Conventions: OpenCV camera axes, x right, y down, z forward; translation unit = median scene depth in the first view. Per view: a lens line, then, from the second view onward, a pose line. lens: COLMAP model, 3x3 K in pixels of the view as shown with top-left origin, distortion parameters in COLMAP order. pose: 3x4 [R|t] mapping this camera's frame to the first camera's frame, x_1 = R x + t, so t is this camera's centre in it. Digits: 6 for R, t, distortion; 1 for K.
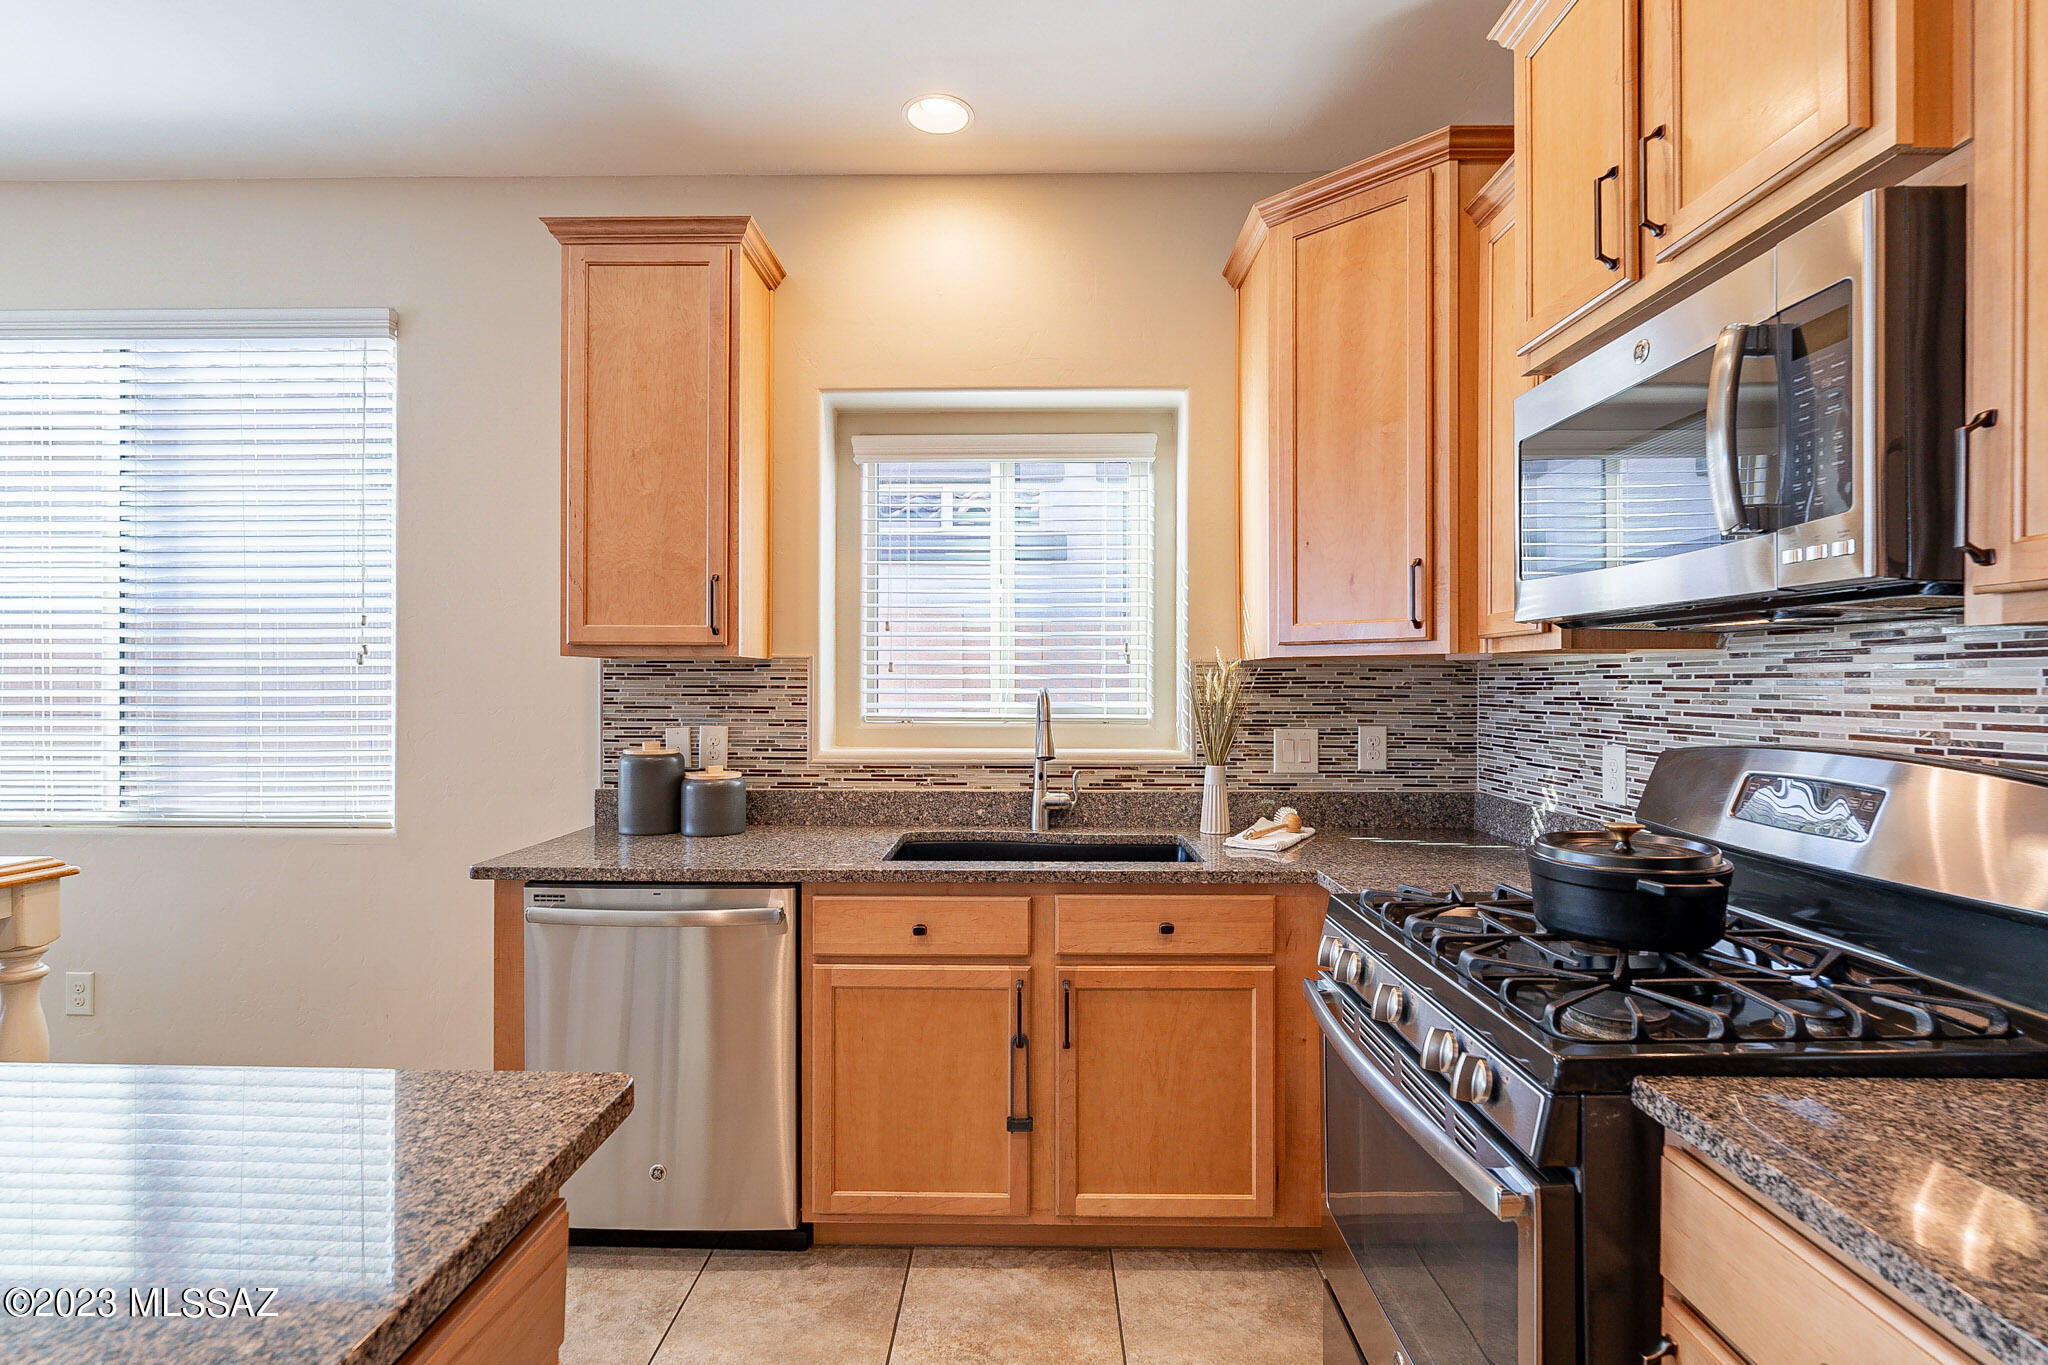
lens RADIAL K [[969.1, 0, 1020.8], [0, 969.1, 685.8], [0, 0, 1]] dist [-0.004936, 0.001284]
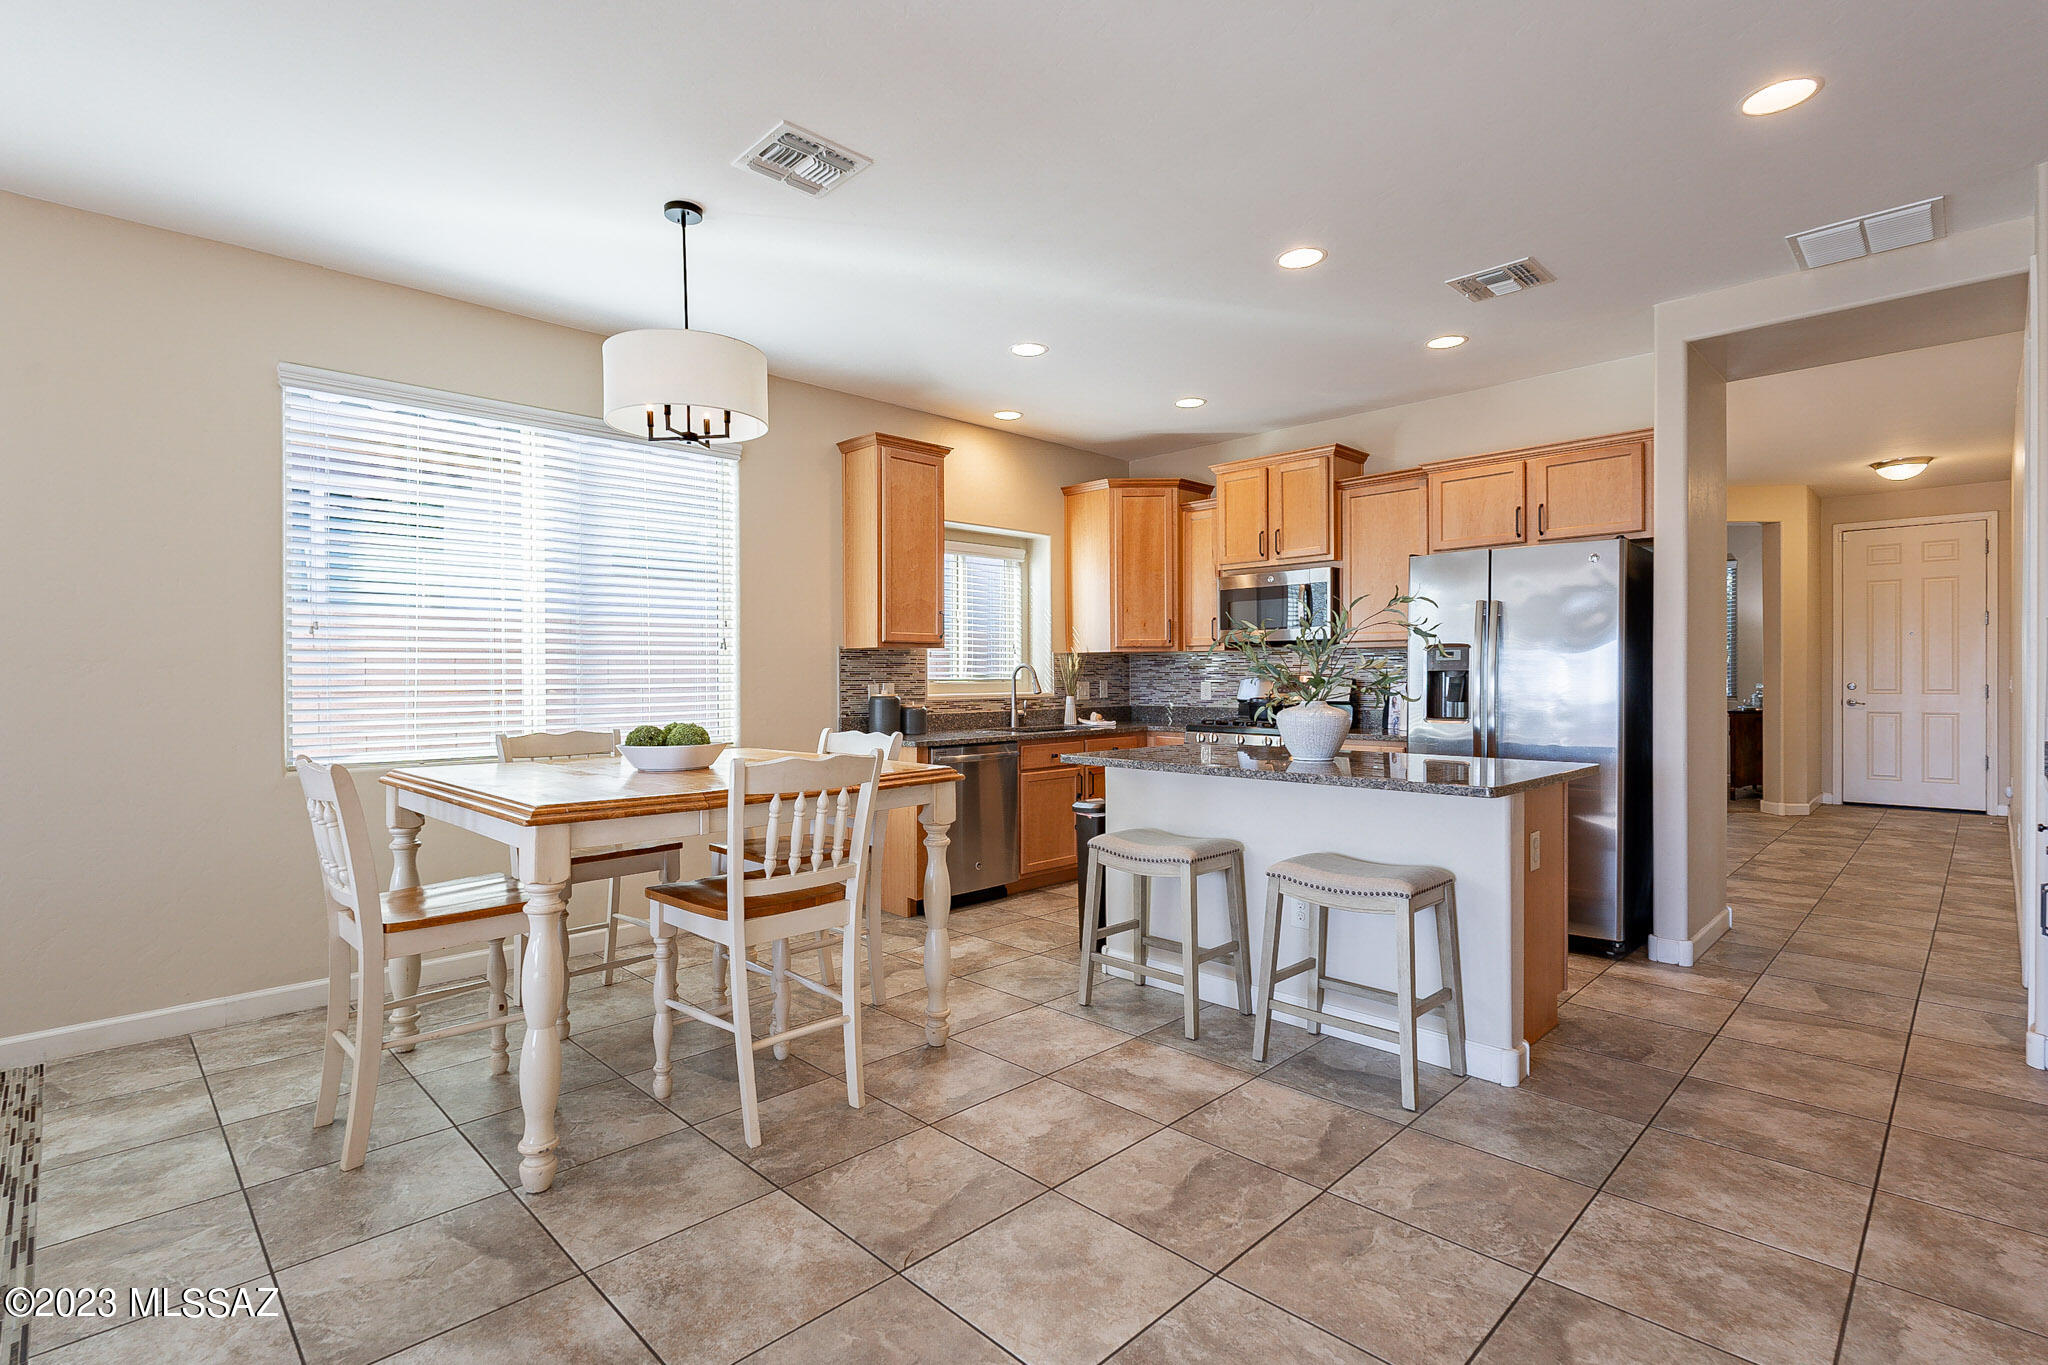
lens RADIAL K [[969.1, 0, 1006.9], [0, 969.1, 682.2], [0, 0, 1]] dist [-0.004936, 0.001284]
pose [[0.703053, -0.010608, 0.711058, -1.732693], [0.009229, 0.999941, 0.005792, 0.033840], [-0.711077, 0.002490, 0.703110, -0.620264]]
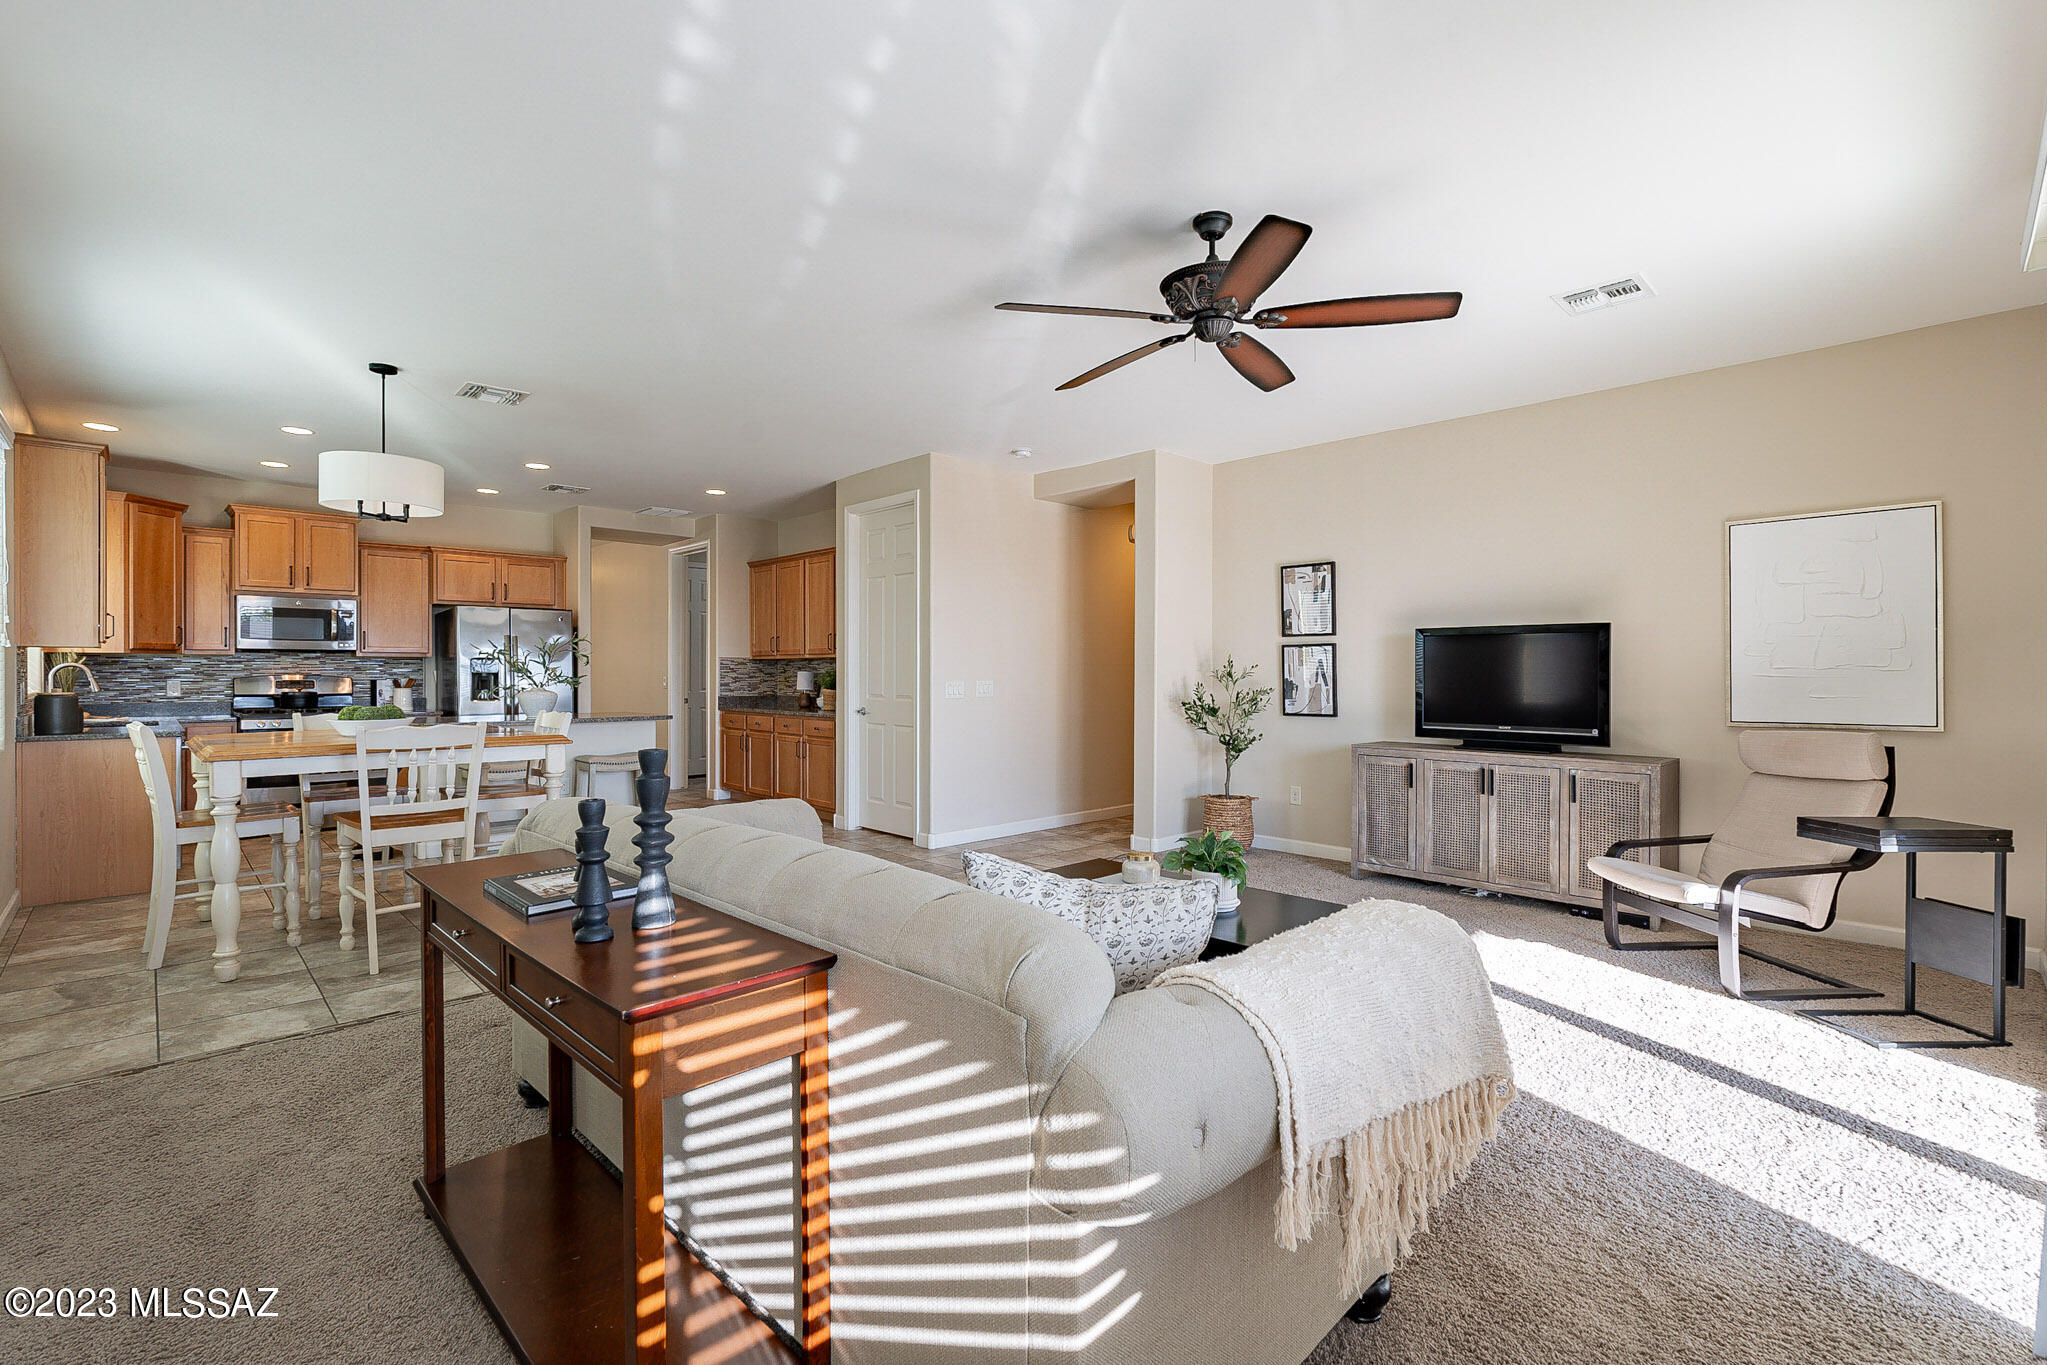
lens RADIAL K [[904.8, 0, 1021.0], [0, 904.8, 676.1], [0, 0, 1]] dist [-0.004111, 0.000110]
pose [[-0.707553, -0.004374, 0.706647, -3.311123], [0.001370, 0.999970, 0.007562, 0.022448], [-0.706659, 0.006318, -0.707526, 0.967729]]
